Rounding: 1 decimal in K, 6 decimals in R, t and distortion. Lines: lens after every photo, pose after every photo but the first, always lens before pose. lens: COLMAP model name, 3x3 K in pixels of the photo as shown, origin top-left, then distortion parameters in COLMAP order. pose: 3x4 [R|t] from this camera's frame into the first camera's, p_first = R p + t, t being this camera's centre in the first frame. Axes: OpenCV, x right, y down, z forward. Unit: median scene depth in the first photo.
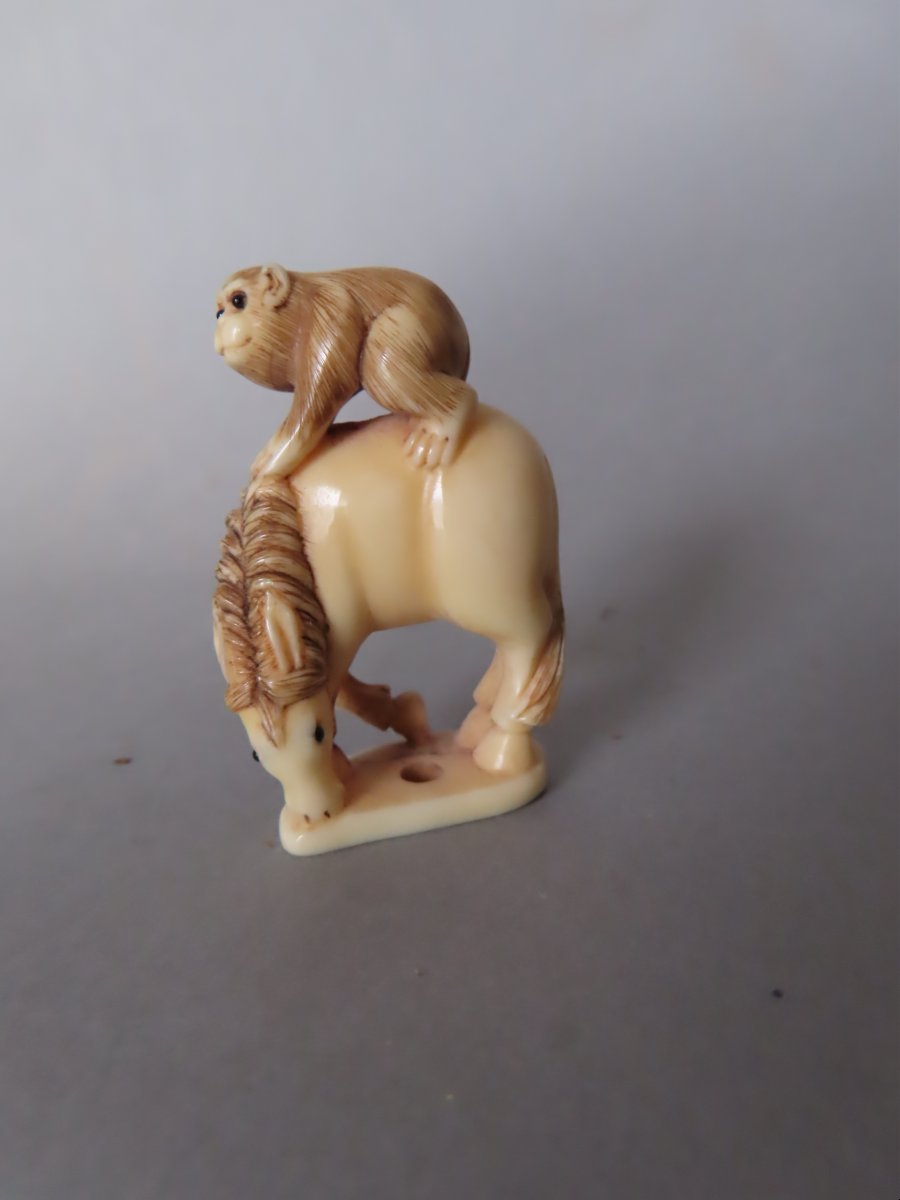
lens RADIAL K [[863.0, 0, 450.0], [0, 863.0, 600.0], [0, 0, 1]] dist [-0.002857, -0.000100]
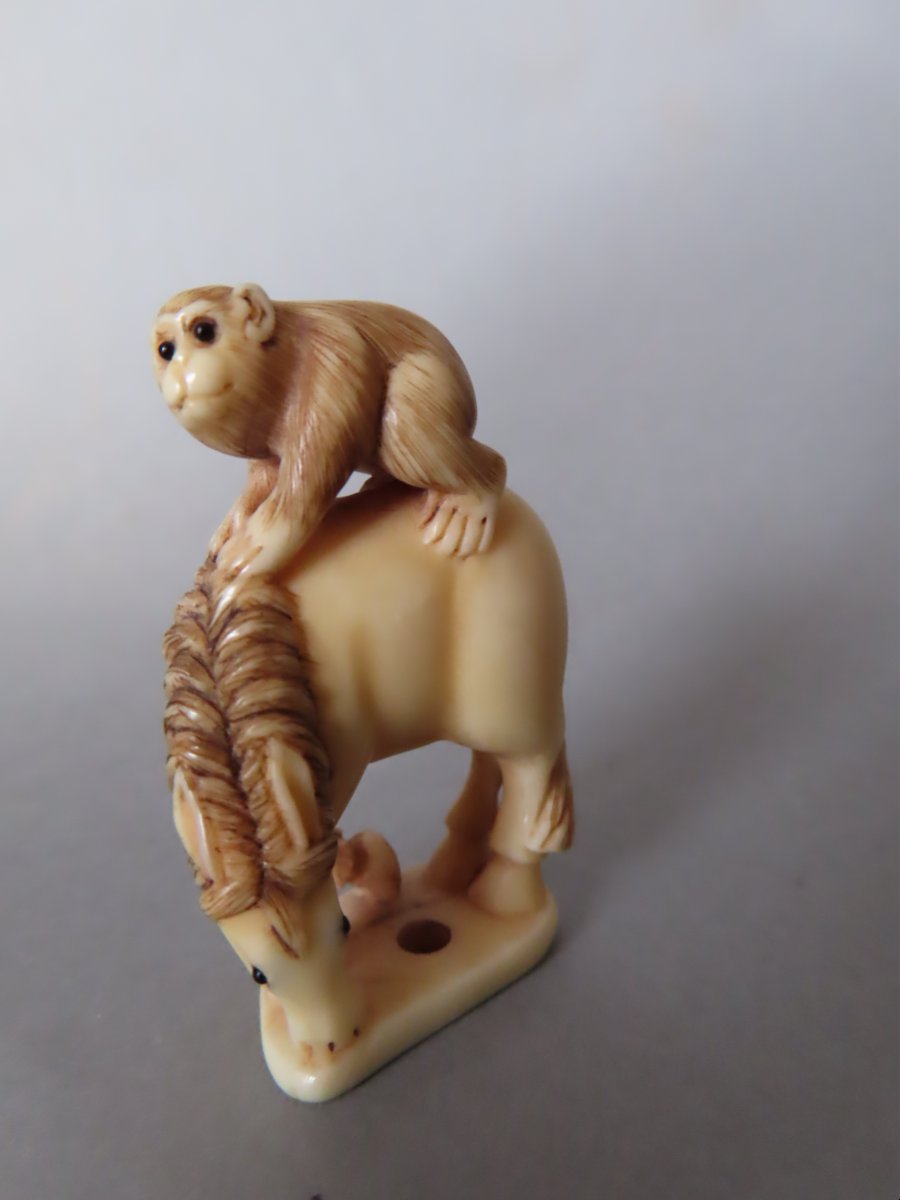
lens RADIAL K [[863.0, 0, 450.0], [0, 863.0, 600.0], [0, 0, 1]] dist [-0.002857, -0.000100]
pose [[0.900613, -0.060917, 0.430331, -0.375569], [0.088163, 0.995150, -0.043639, -0.078940], [-0.425585, 0.077241, 0.901616, 0.292913]]
